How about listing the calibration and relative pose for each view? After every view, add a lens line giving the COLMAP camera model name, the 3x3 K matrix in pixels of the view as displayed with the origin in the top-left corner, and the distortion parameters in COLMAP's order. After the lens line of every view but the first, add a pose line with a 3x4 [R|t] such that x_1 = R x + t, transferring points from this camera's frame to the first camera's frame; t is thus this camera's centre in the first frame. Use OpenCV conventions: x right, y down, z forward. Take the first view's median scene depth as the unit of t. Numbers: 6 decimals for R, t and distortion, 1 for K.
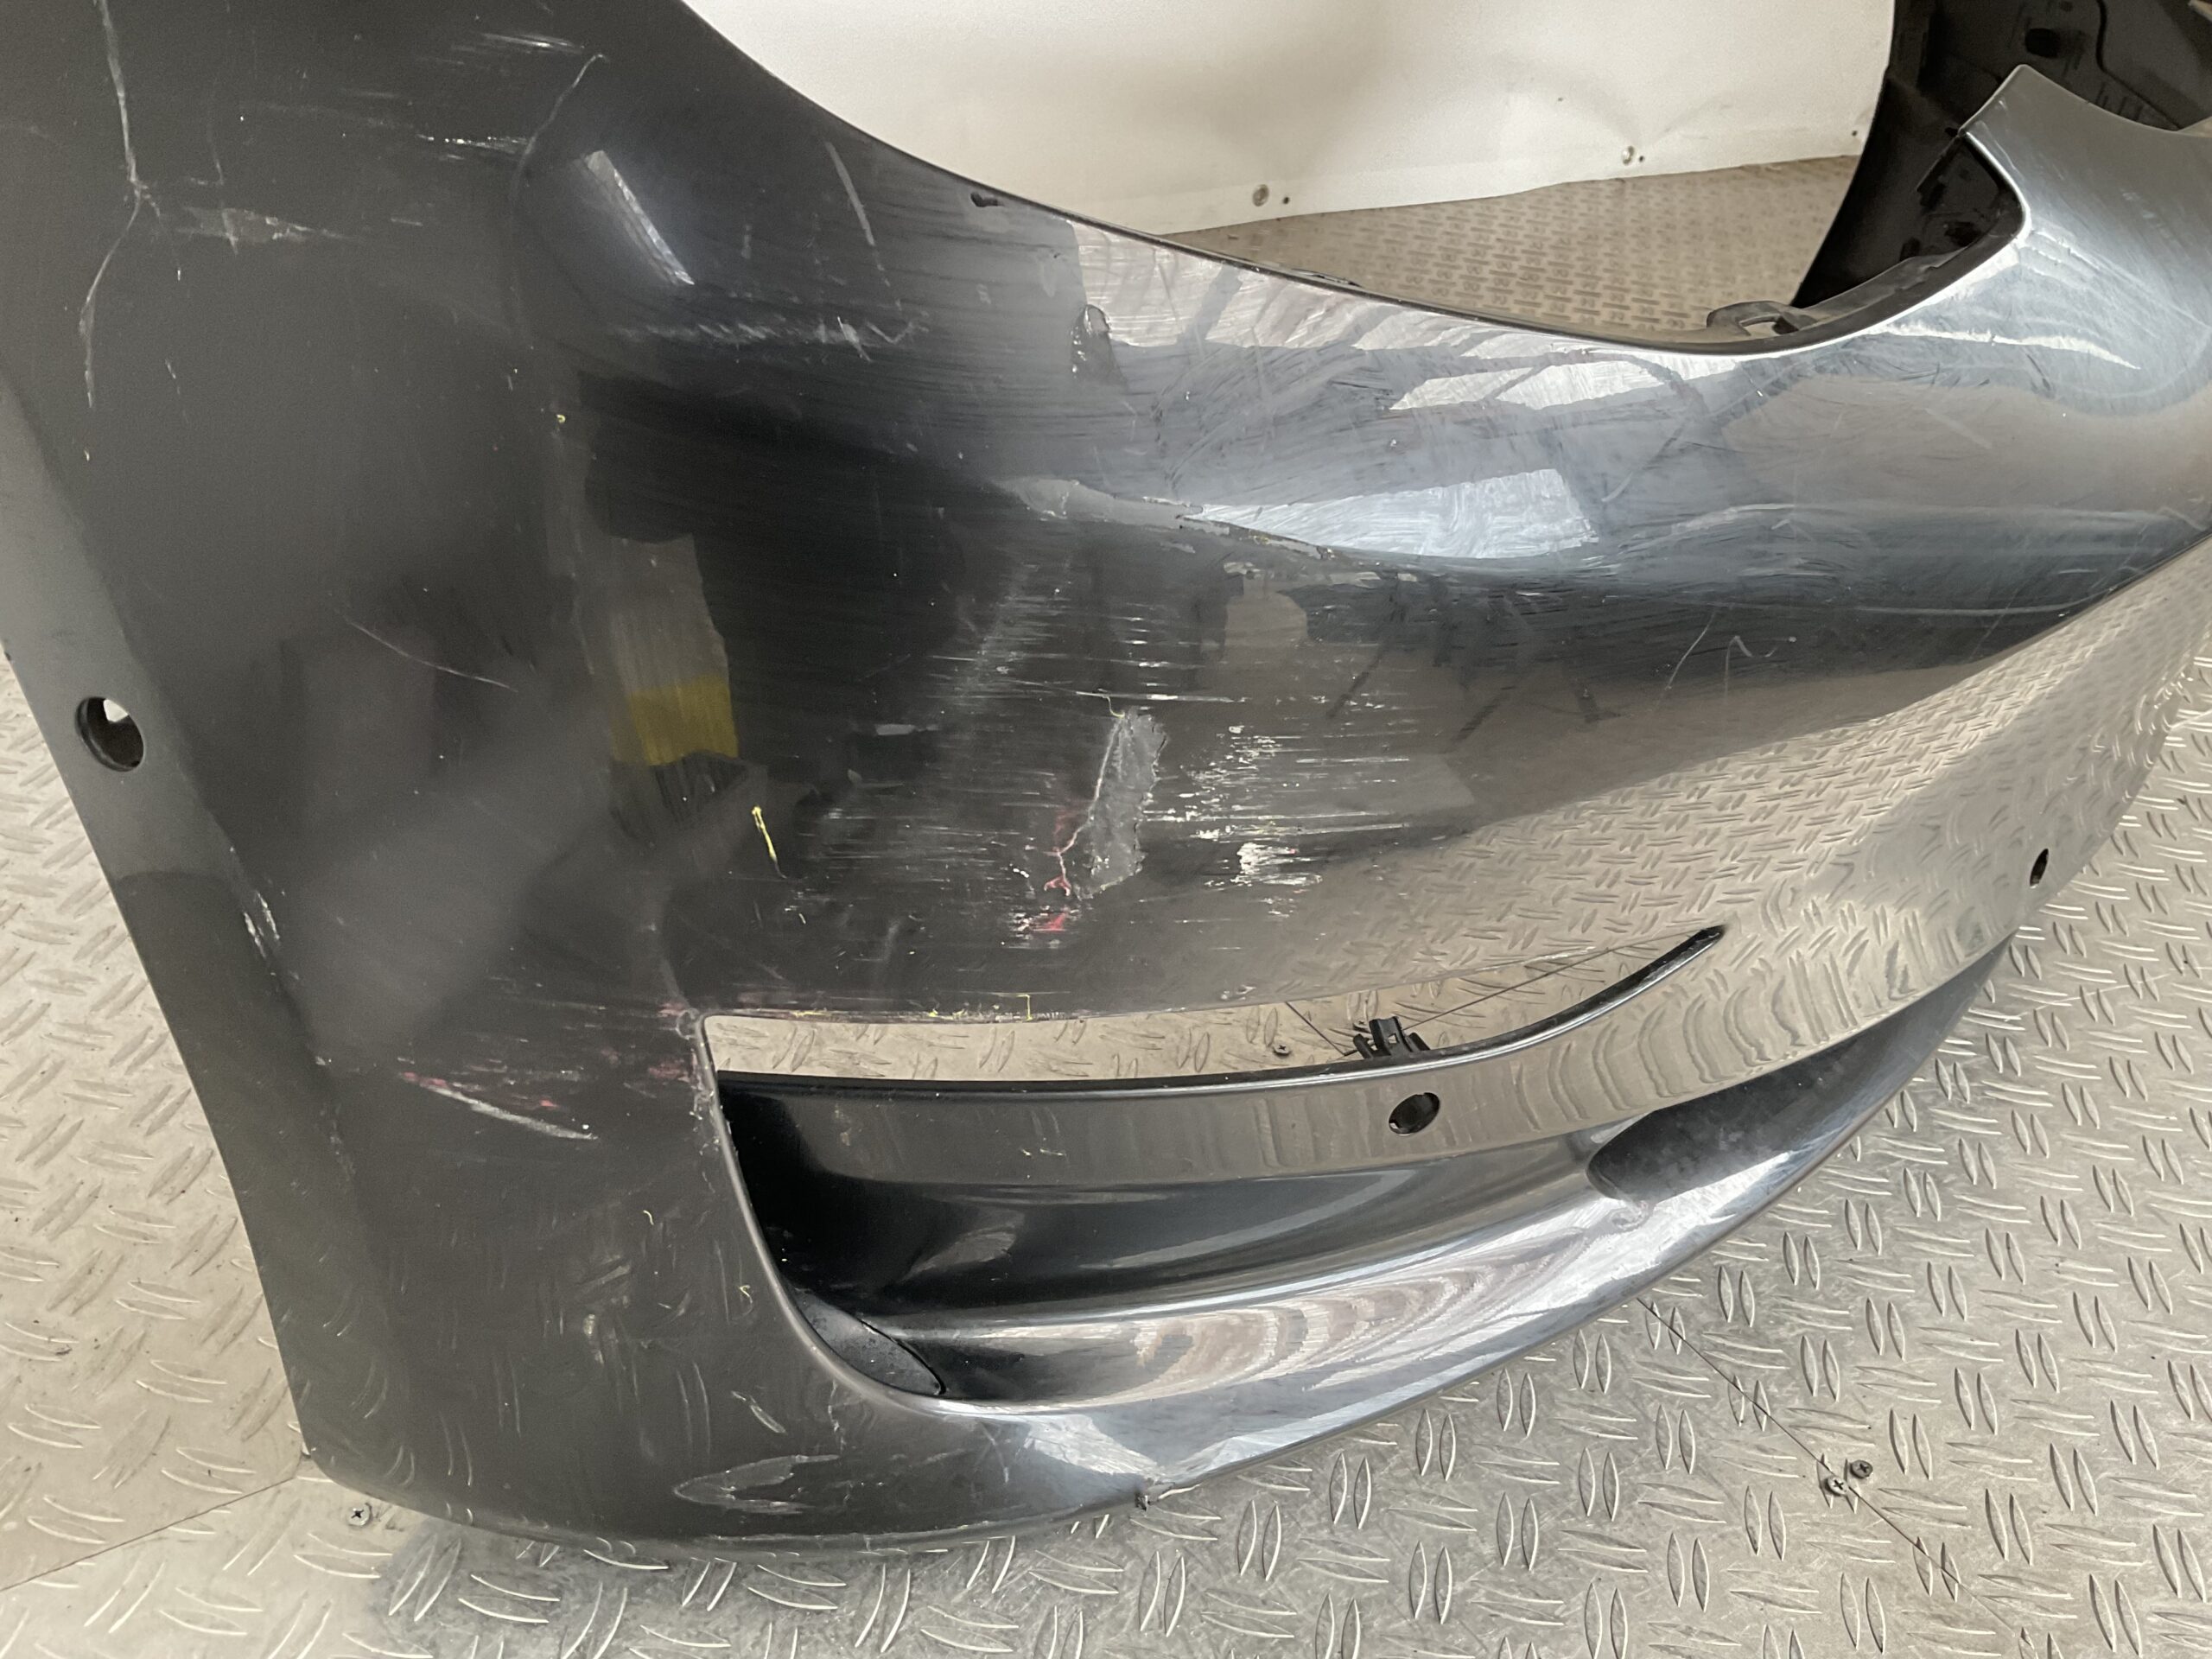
lens RADIAL K [[1918.0, 0, 1106.0], [0, 1918.0, 829.5], [0, 0, 1]] dist [0.012881, -0.006751]
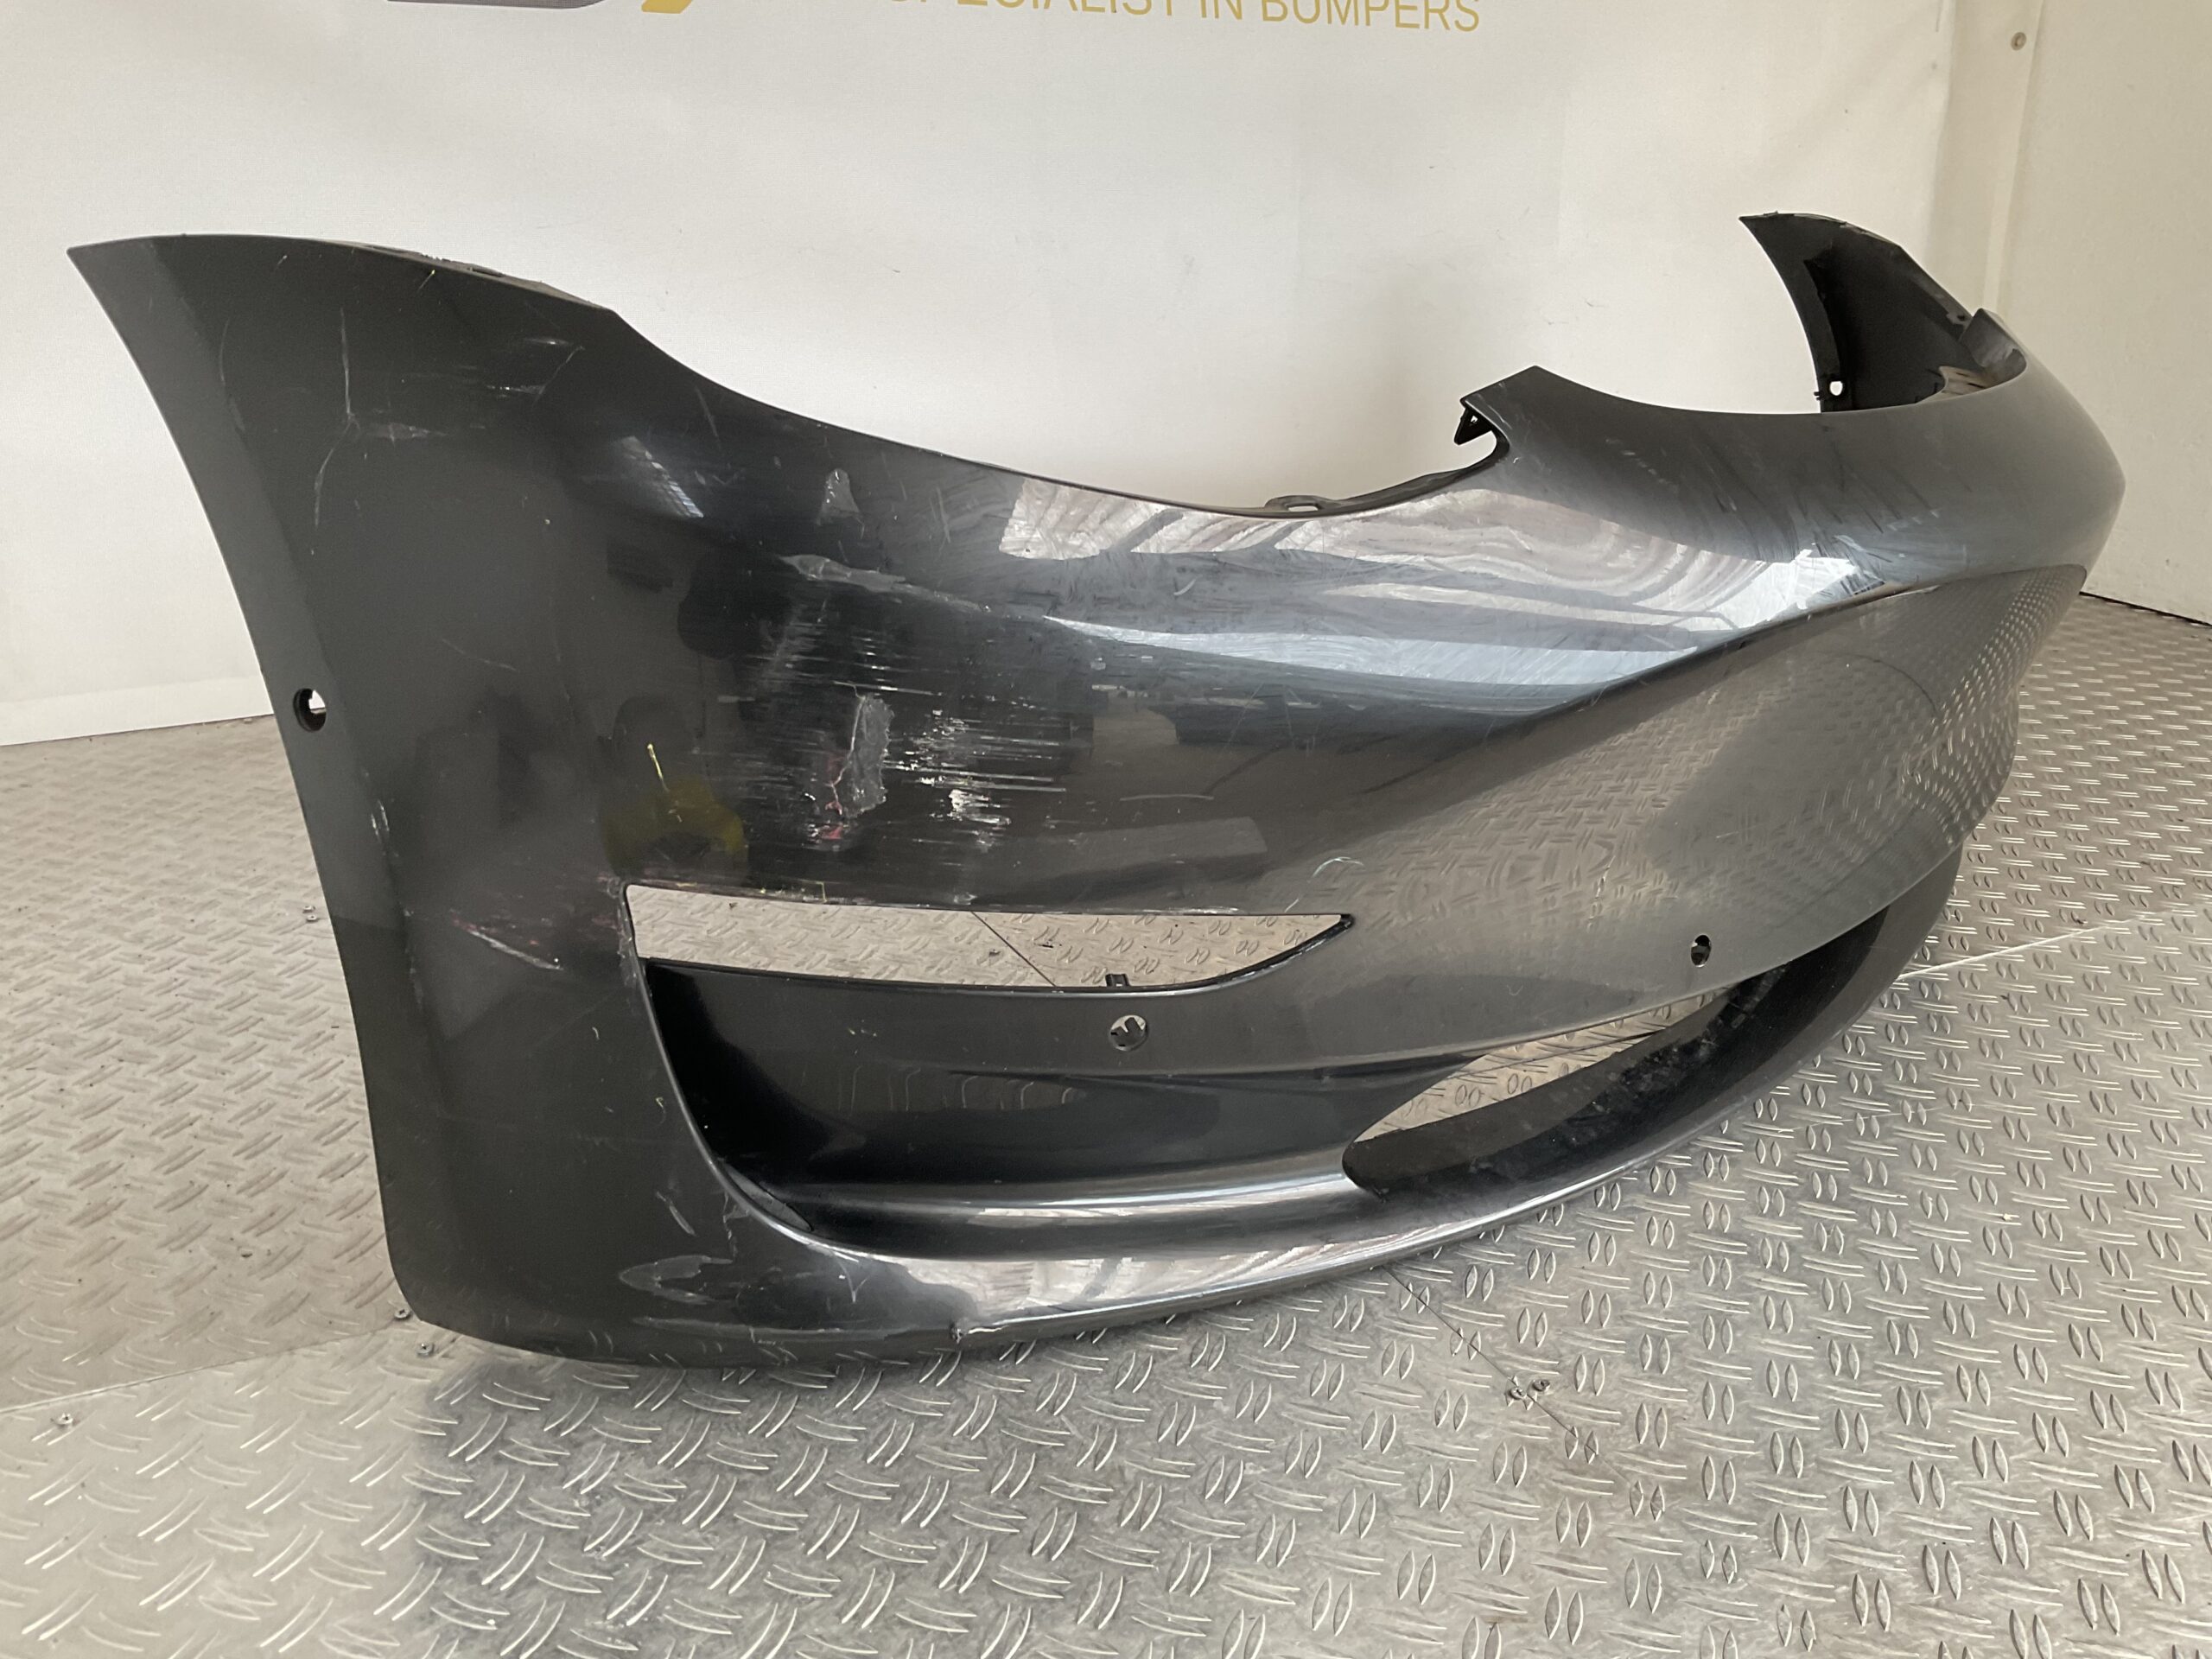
lens RADIAL K [[1973.4, 0, 1106.0], [0, 1973.4, 829.5], [0, 0, 1]] dist [0.046091, -0.003247]
pose [[0.990891, -0.014402, -0.133892, 0.350101], [-0.018922, 0.969509, -0.244324, 0.369047], [0.133328, 0.244632, 0.960405, -0.495200]]
